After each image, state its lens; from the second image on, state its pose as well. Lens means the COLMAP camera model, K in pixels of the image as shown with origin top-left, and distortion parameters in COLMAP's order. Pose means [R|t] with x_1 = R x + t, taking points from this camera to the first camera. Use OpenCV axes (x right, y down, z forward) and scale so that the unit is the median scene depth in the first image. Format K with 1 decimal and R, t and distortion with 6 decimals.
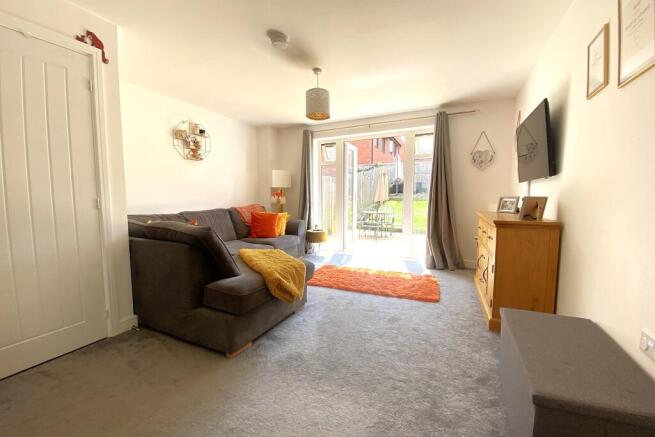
lens RADIAL K [[274.6, 0, 327.5], [0, 274.6, 218.5], [0, 0, 1]] dist [-0.022604, -0.000164]
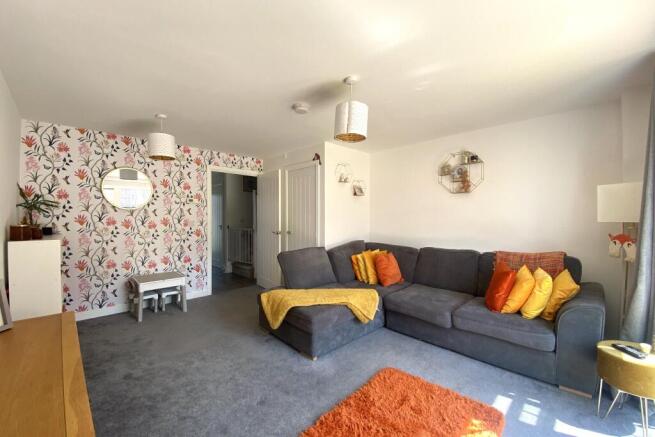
lens RADIAL K [[274.6, 0, 327.5], [0, 274.6, 218.5], [0, 0, 1]] dist [-0.022604, -0.000164]
pose [[-0.386752, 0.014896, -0.922064, 0.515861], [-0.062923, 0.997113, 0.042501, -0.140382], [0.920035, 0.074456, -0.384698, 0.943320]]
